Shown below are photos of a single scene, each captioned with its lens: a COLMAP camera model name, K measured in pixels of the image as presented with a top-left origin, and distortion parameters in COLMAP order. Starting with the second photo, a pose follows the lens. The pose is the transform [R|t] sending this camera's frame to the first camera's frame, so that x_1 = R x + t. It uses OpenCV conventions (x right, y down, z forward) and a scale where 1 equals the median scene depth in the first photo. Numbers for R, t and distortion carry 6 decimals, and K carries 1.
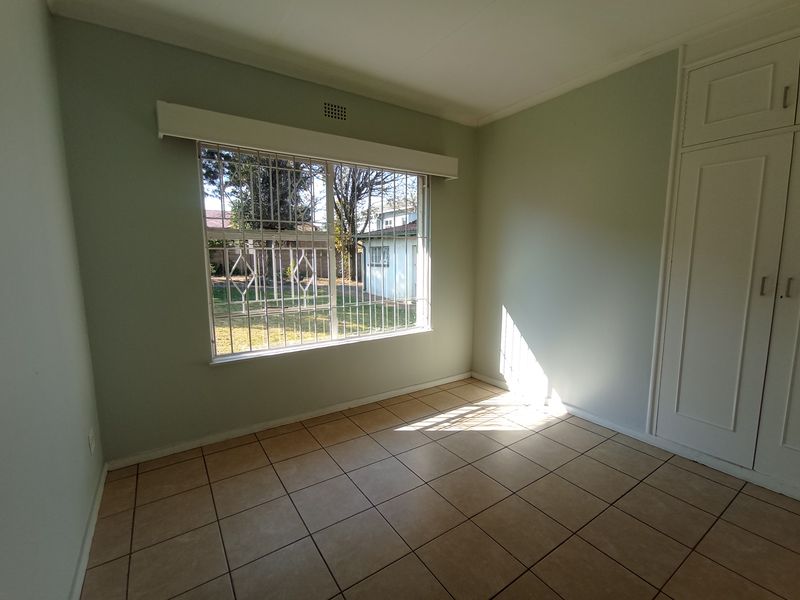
lens RADIAL K [[358.9, 0, 400.4], [0, 358.9, 300.2], [0, 0, 1]] dist [0.004012, 0.000427]
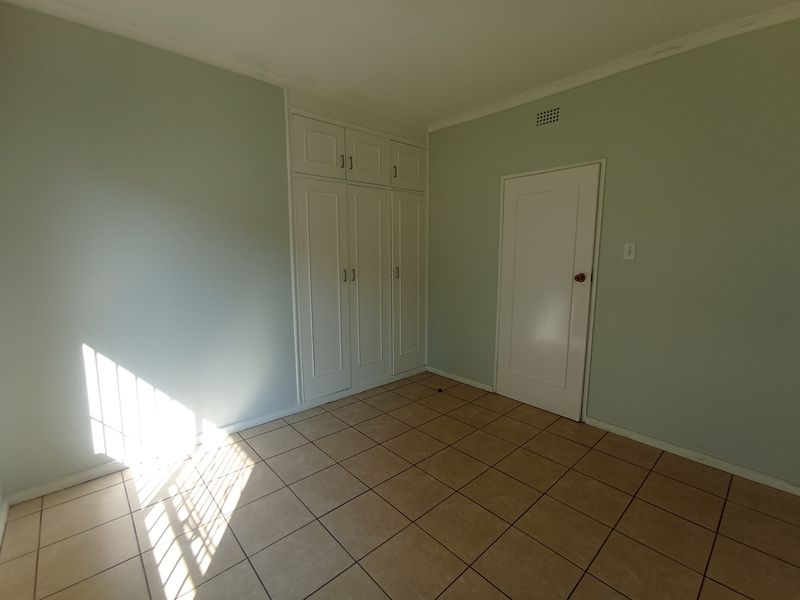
lens RADIAL K [[358.9, 0, 400.6], [0, 358.9, 299.7], [0, 0, 1]] dist [0.004012, 0.000427]
pose [[-0.139260, -0.127370, 0.982030, -0.441161], [0.124487, 0.981575, 0.144964, -0.094390], [-0.982400, 0.142437, -0.120838, 0.661309]]
